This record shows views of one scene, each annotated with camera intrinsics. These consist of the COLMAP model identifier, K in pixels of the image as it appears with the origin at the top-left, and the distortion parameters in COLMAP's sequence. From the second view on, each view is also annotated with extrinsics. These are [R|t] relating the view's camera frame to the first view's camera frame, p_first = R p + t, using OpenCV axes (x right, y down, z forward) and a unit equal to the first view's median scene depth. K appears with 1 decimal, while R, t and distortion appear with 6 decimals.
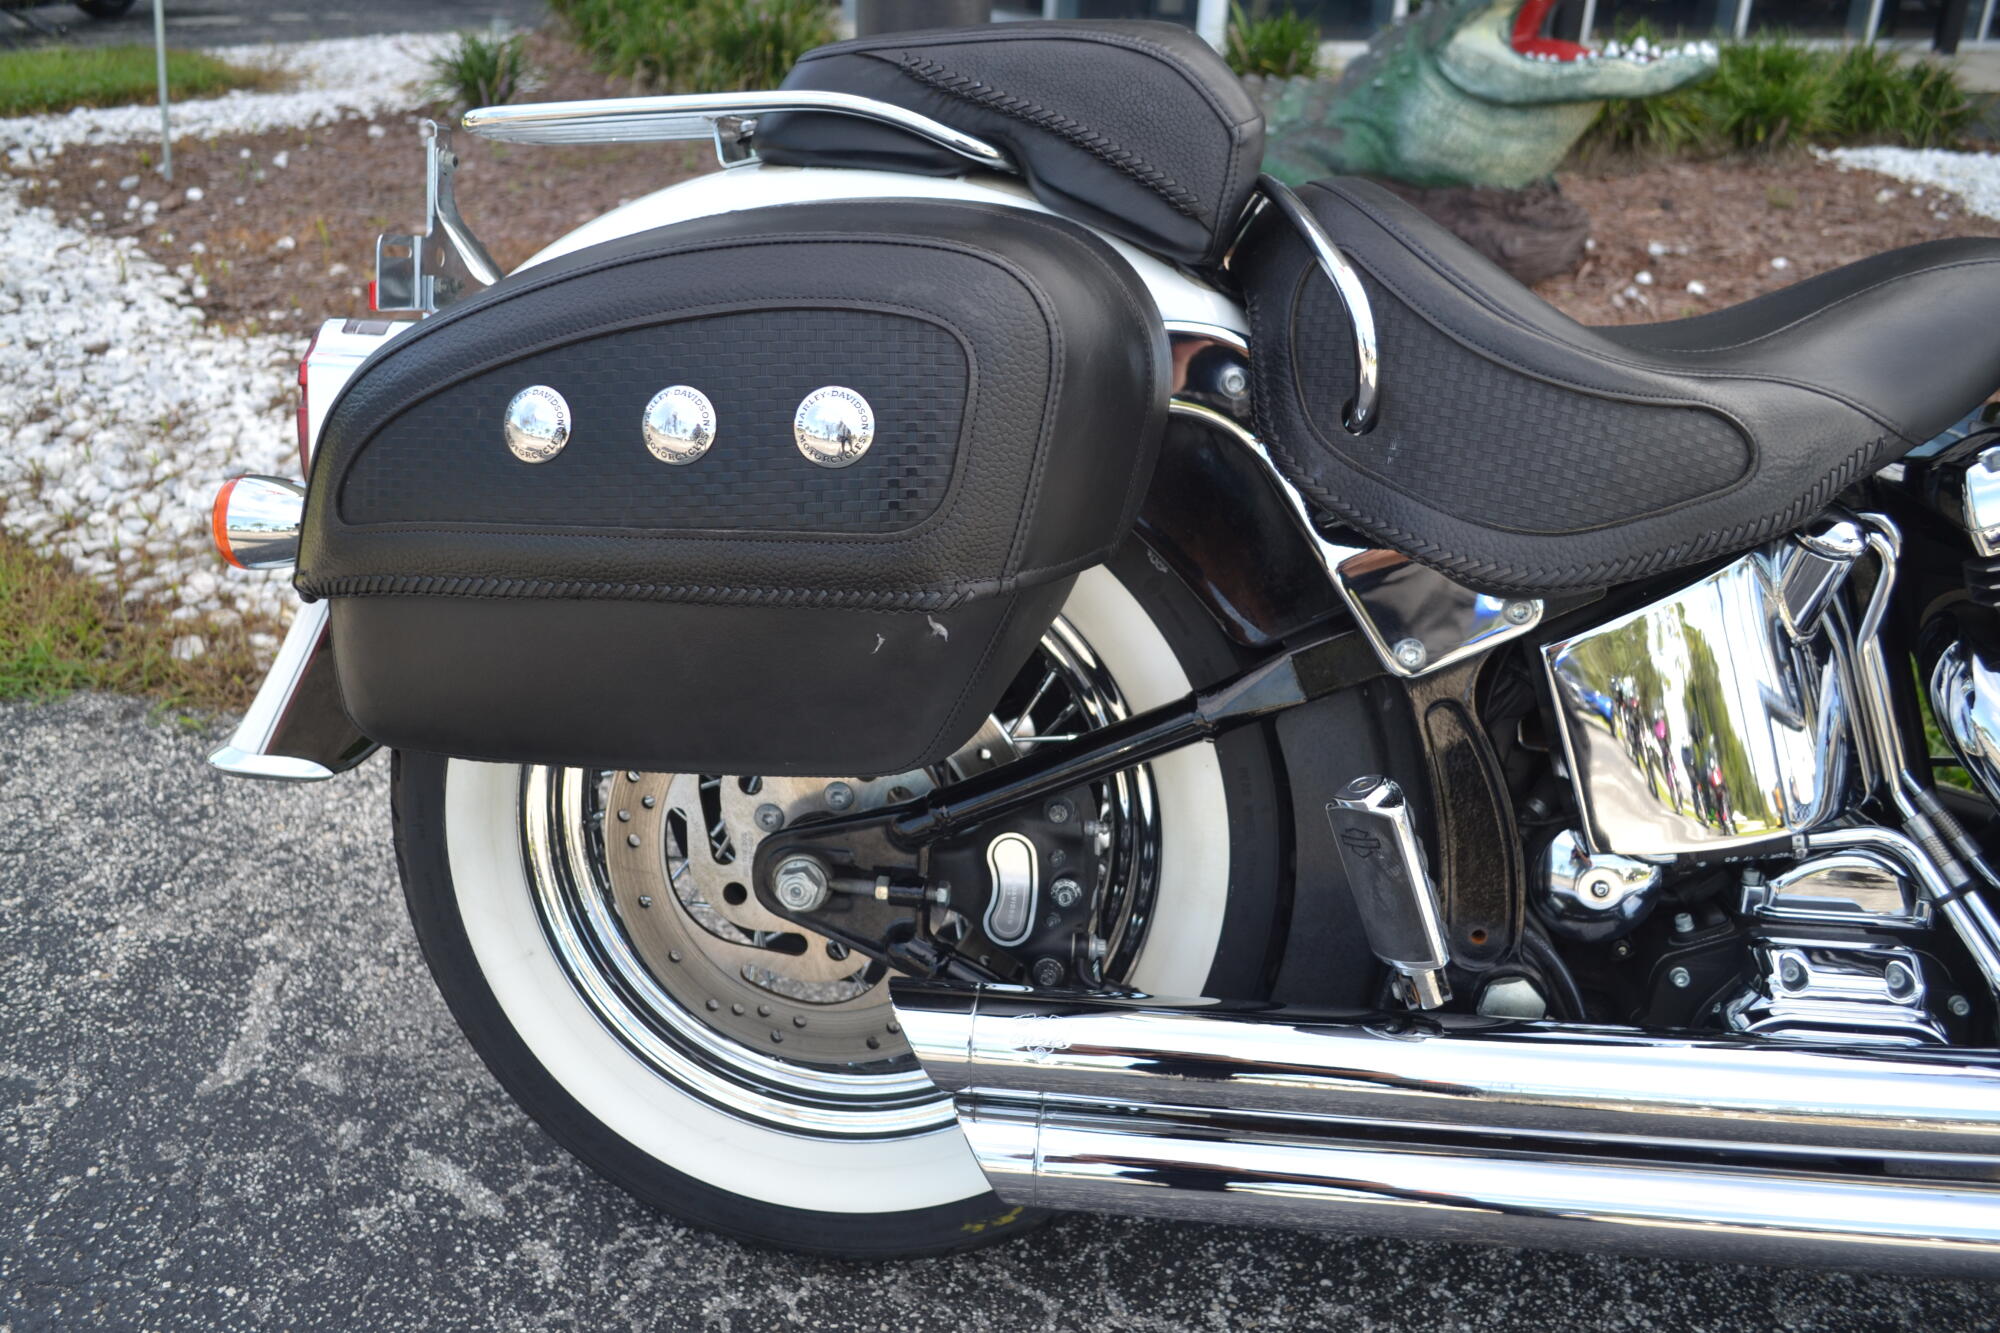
lens RADIAL K [[1744.4, 0, 997.2], [0, 1744.4, 703.3], [0, 0, 1]] dist [-0.086537, 0.010914]
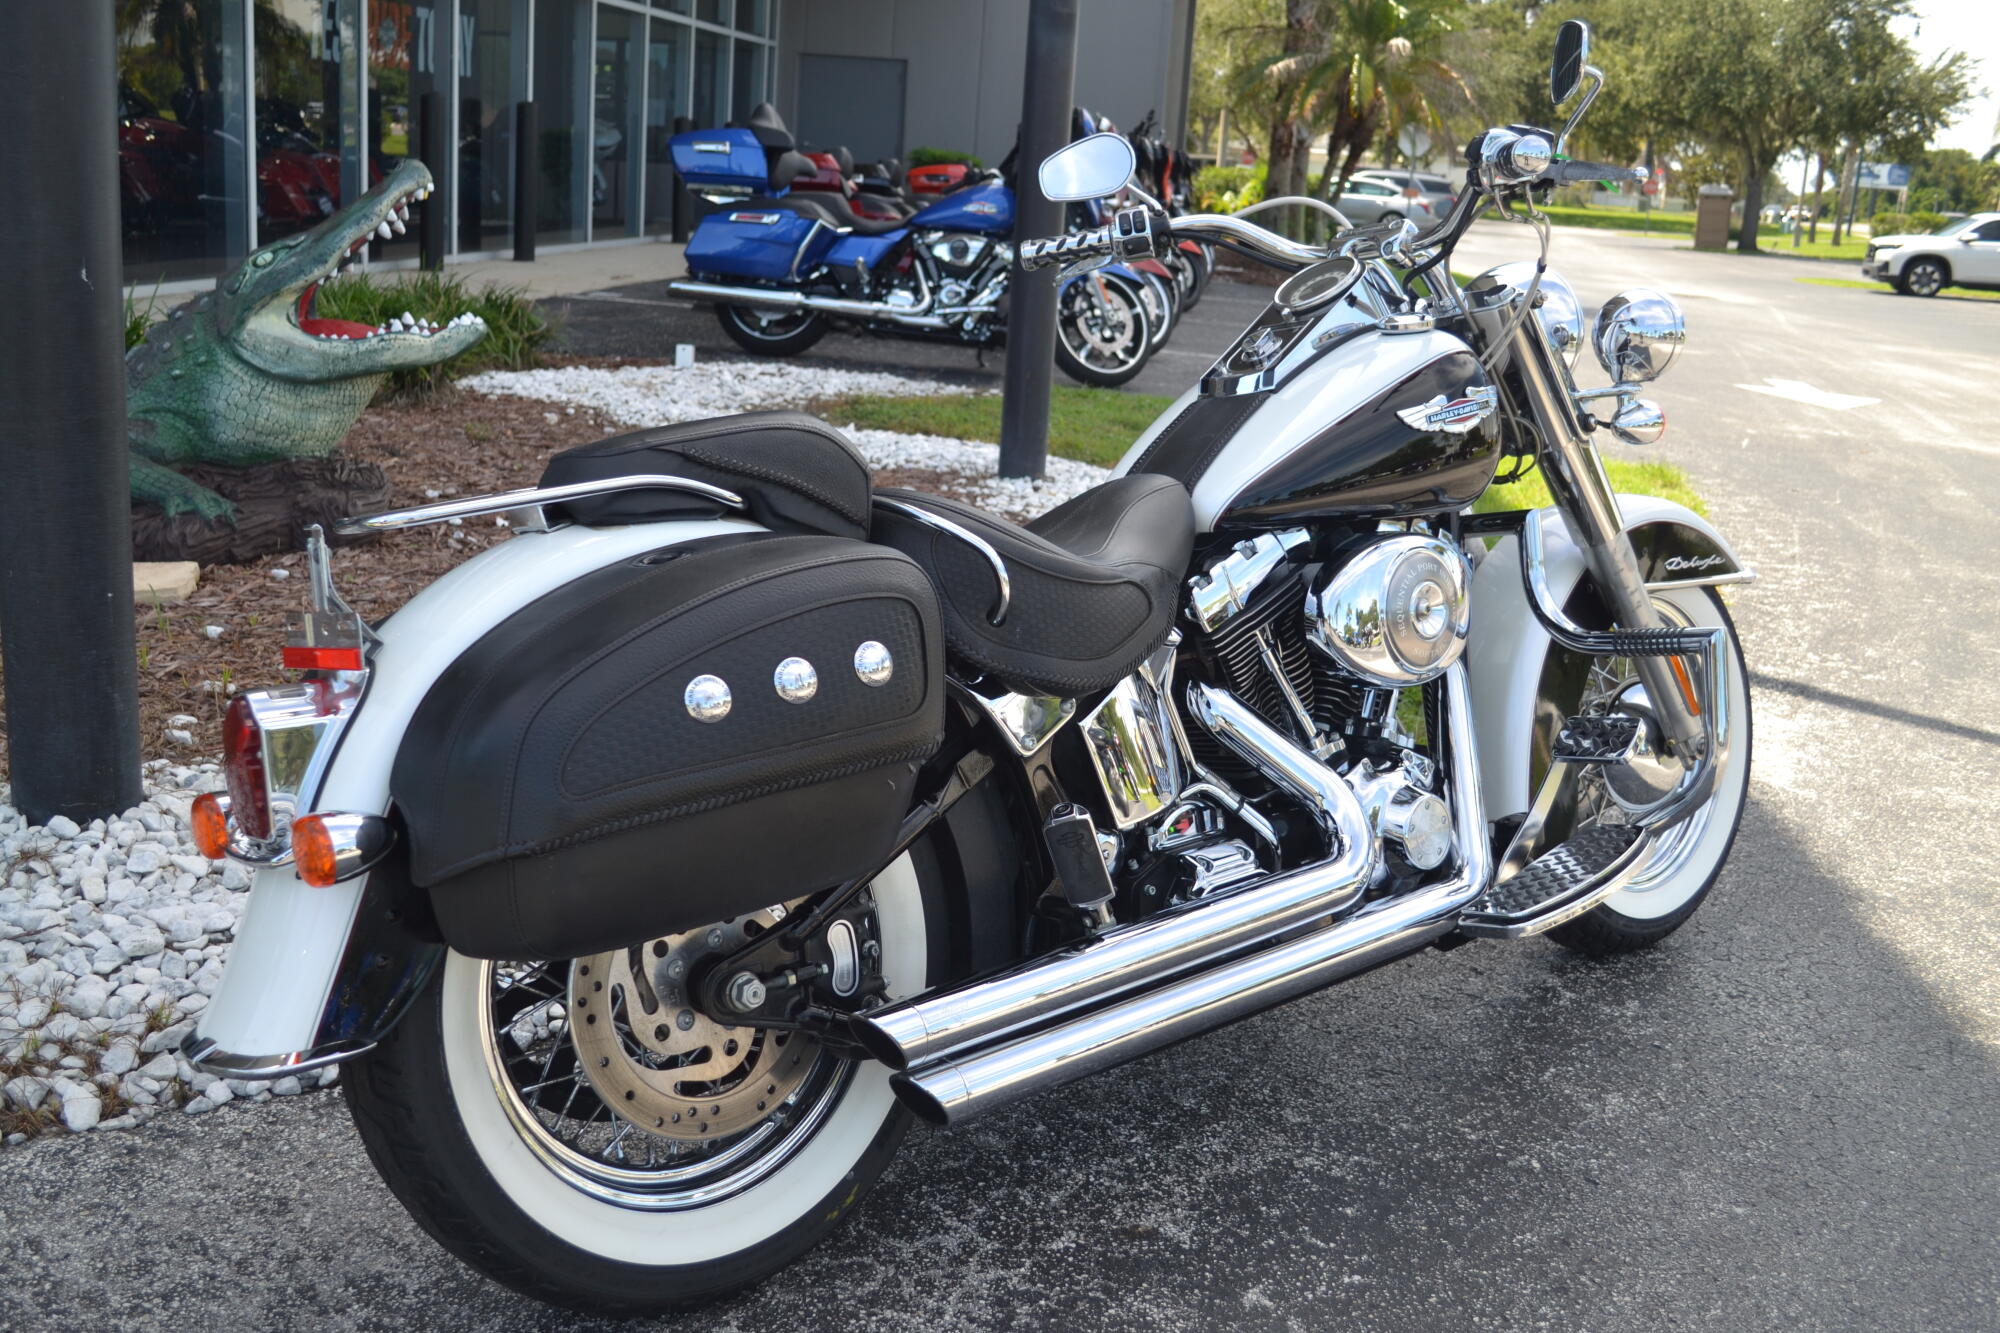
lens RADIAL K [[2050.9, 0, 1000.0], [0, 2050.9, 666.5], [0, 0, 1]] dist [-0.061635, 0.007530]
pose [[0.668105, -0.176058, 0.722938, -0.369136], [0.290488, 0.956217, -0.035587, -0.010159], [-0.685020, 0.233781, 0.689996, -0.129496]]
